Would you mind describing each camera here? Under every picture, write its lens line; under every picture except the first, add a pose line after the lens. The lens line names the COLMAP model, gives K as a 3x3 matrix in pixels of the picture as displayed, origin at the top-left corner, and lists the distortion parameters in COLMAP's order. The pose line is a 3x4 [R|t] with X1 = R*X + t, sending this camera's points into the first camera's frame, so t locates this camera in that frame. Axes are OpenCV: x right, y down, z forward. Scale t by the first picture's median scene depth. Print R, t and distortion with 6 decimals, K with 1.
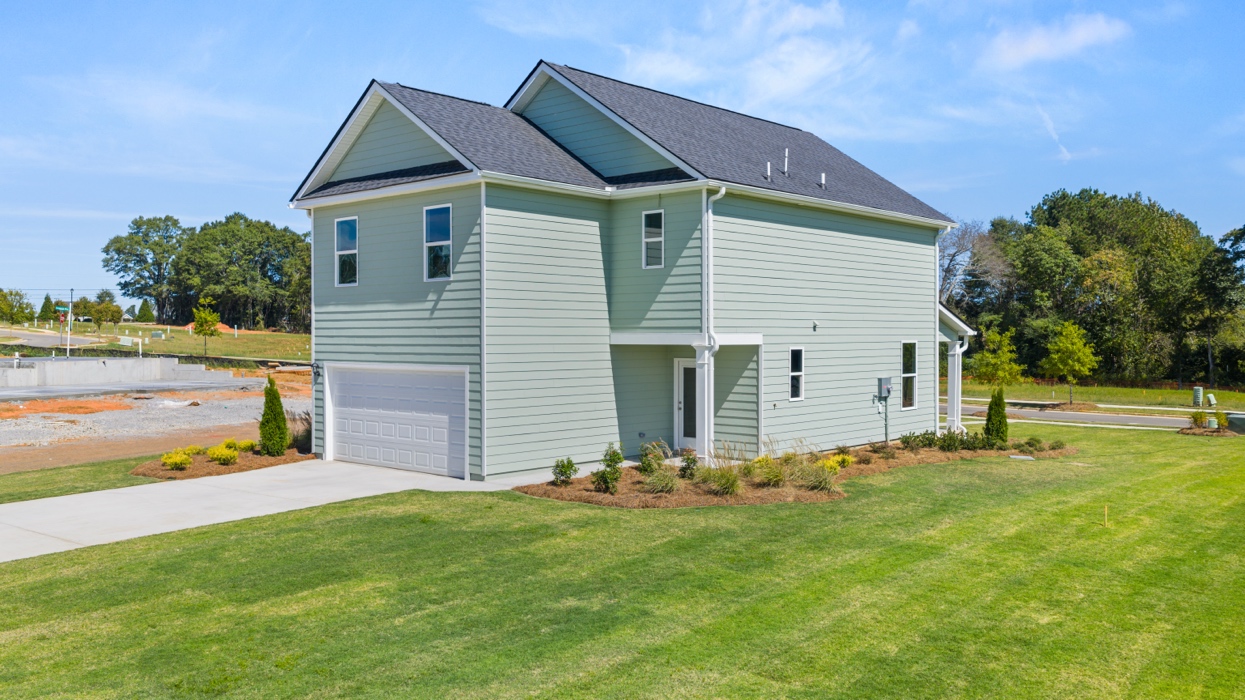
lens RADIAL K [[1031.5, 0, 622.5], [0, 1031.5, 350.0], [0, 0, 1]] dist [0.038524, -0.068083]
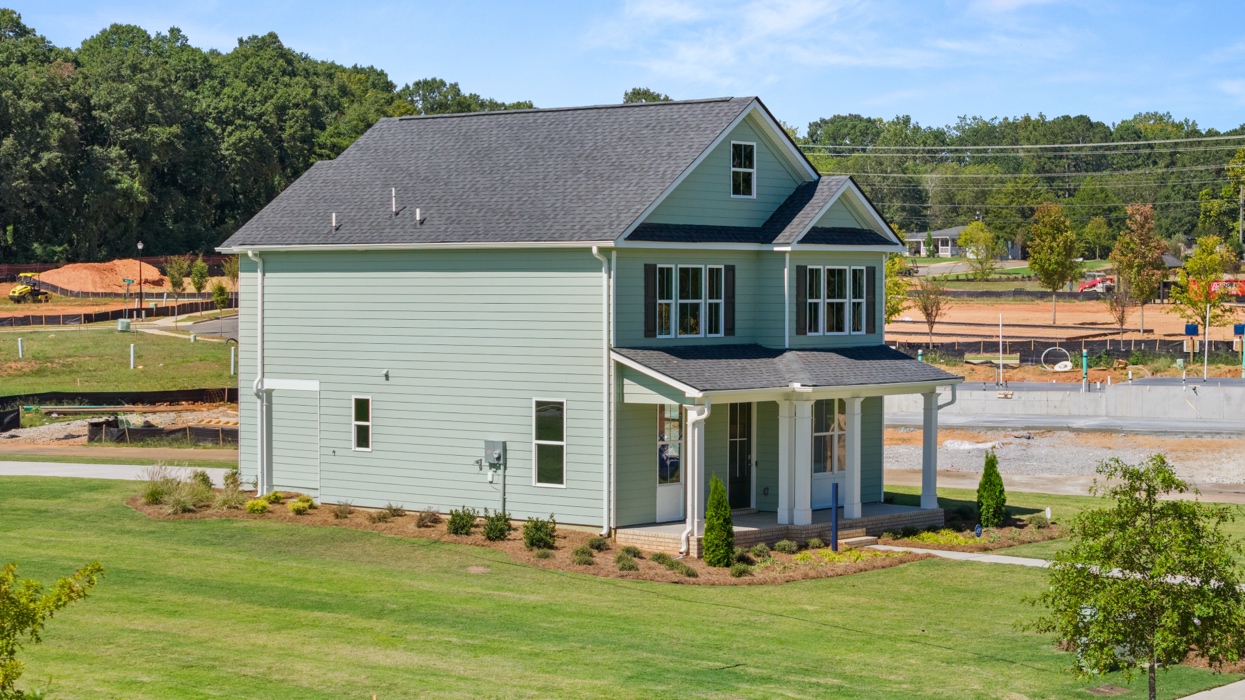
lens RADIAL K [[2506.7, 0, 622.5], [0, 2506.7, 350.0], [0, 0, 1]] dist [-0.143287, 0.436523]
pose [[0.043768, 0.024996, -0.998729, 1.973362], [-0.016285, 0.999572, 0.024304, -0.083803], [0.998909, 0.015200, 0.044156, 0.885306]]
